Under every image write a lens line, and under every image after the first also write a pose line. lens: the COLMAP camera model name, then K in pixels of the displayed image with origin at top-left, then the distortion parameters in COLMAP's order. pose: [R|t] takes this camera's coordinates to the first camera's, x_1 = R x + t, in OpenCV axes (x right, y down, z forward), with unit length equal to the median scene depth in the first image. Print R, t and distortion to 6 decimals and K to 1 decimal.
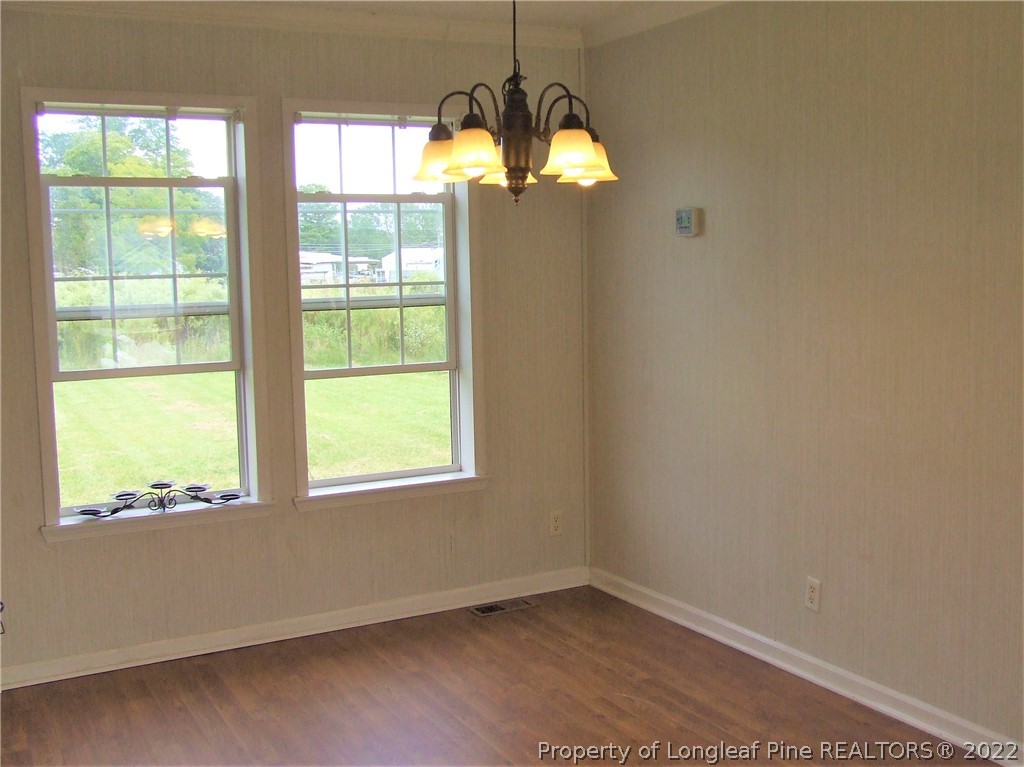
lens RADIAL K [[1129.1, 0, 526.6], [0, 1129.1, 380.2], [0, 0, 1]] dist [-0.099034, 0.159475]
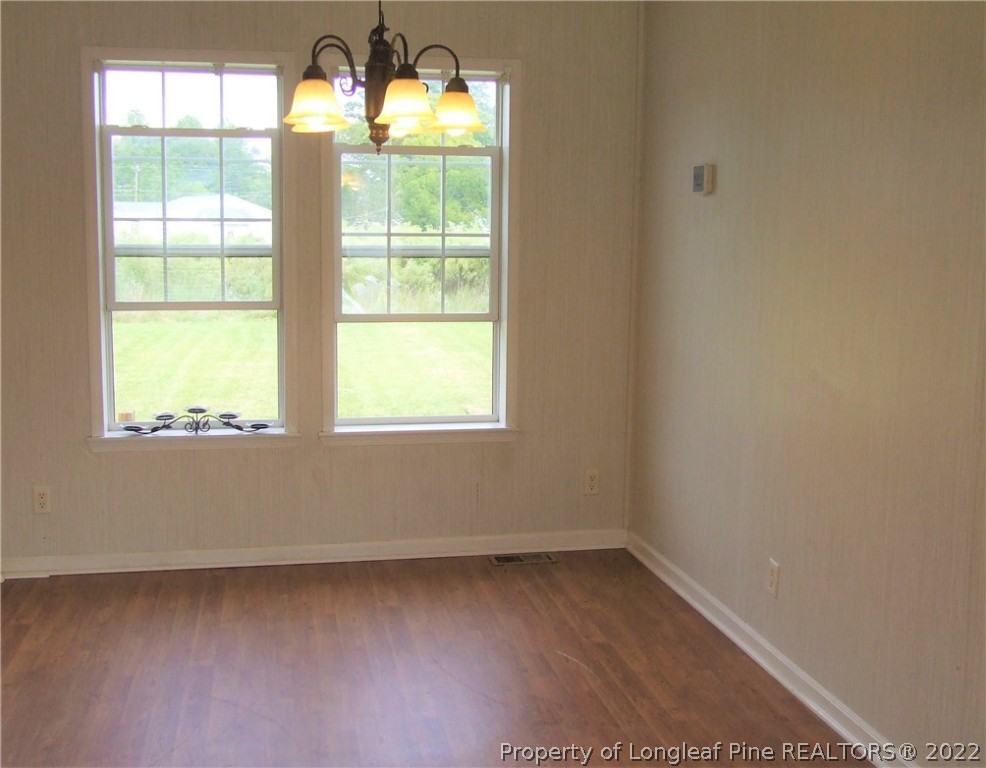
lens RADIAL K [[1130.9, 0, 493.4], [0, 1130.9, 380.7], [0, 0, 1]] dist [-0.080631, 0.024491]
pose [[0.953861, 0.070970, -0.291741, 0.266853], [-0.060707, 0.997181, 0.044095, -0.001116], [0.294048, -0.024350, 0.955480, 0.031007]]
